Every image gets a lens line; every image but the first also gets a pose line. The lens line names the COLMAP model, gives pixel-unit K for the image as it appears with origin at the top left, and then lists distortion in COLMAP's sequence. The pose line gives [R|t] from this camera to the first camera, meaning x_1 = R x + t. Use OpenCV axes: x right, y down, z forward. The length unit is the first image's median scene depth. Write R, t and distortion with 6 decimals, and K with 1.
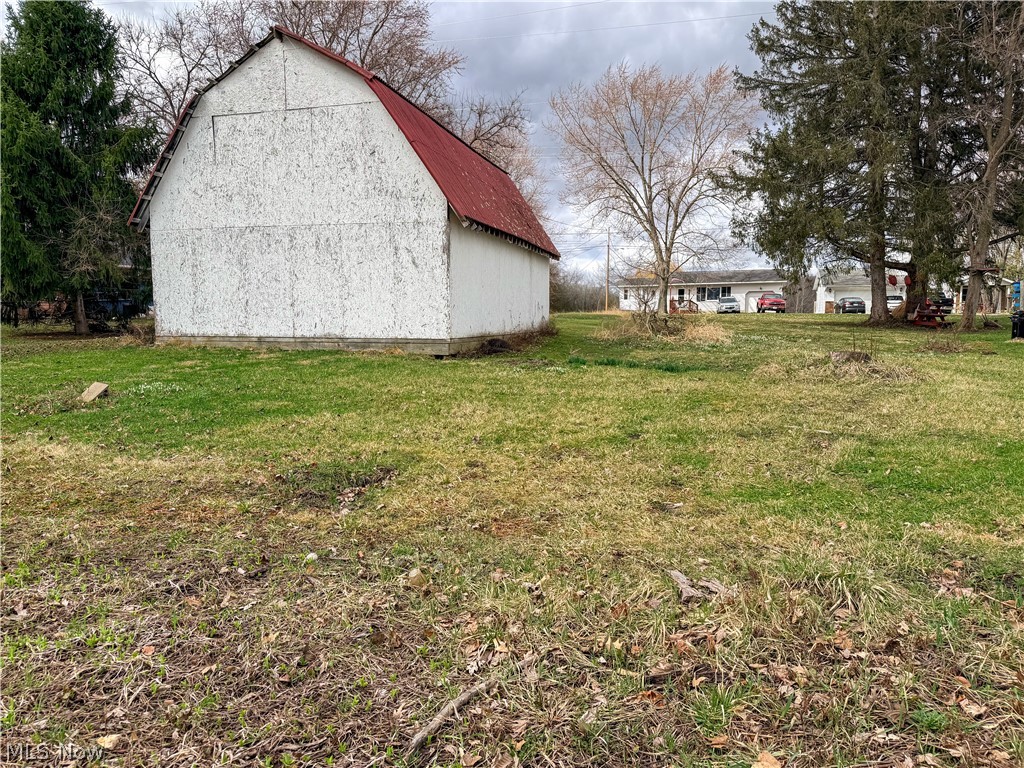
lens RADIAL K [[714.3, 0, 512.0], [0, 714.3, 384.0], [0, 0, 1]] dist [0.100162, -0.122687]
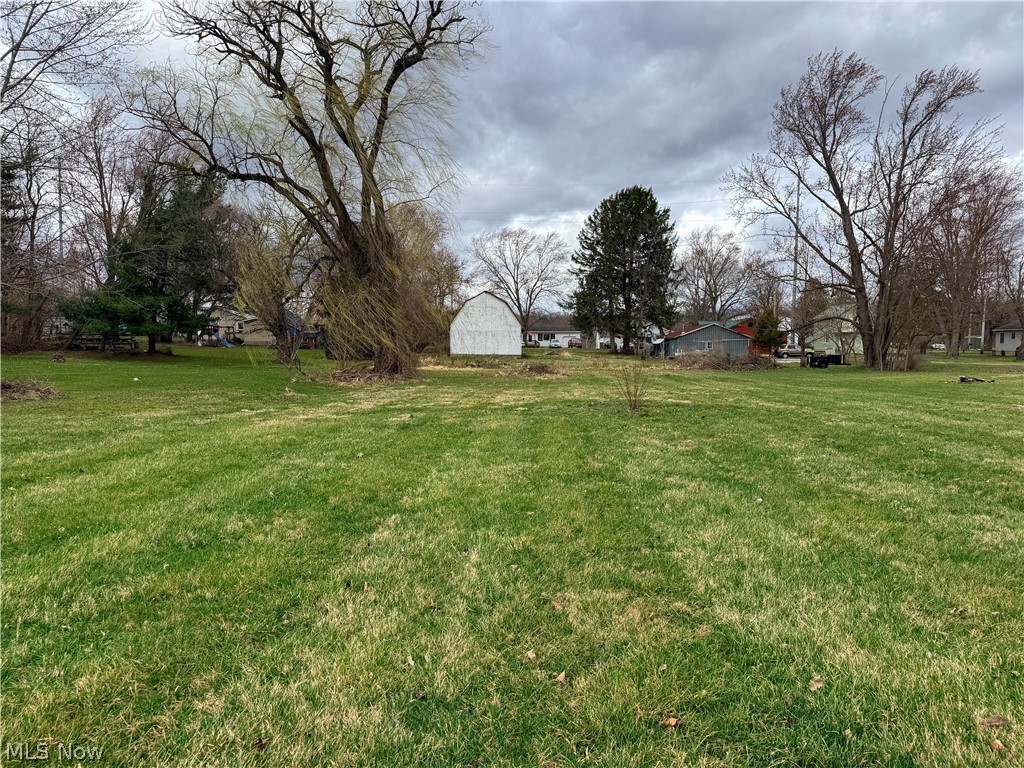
lens RADIAL K [[714.3, 0, 512.0], [0, 714.3, 384.0], [0, 0, 1]] dist [0.100162, -0.122687]
pose [[0.963064, 0.000656, 0.269273, -0.362209], [0.009571, 0.999282, -0.036664, 0.076743], [-0.269104, 0.037887, 0.962366, -0.905135]]
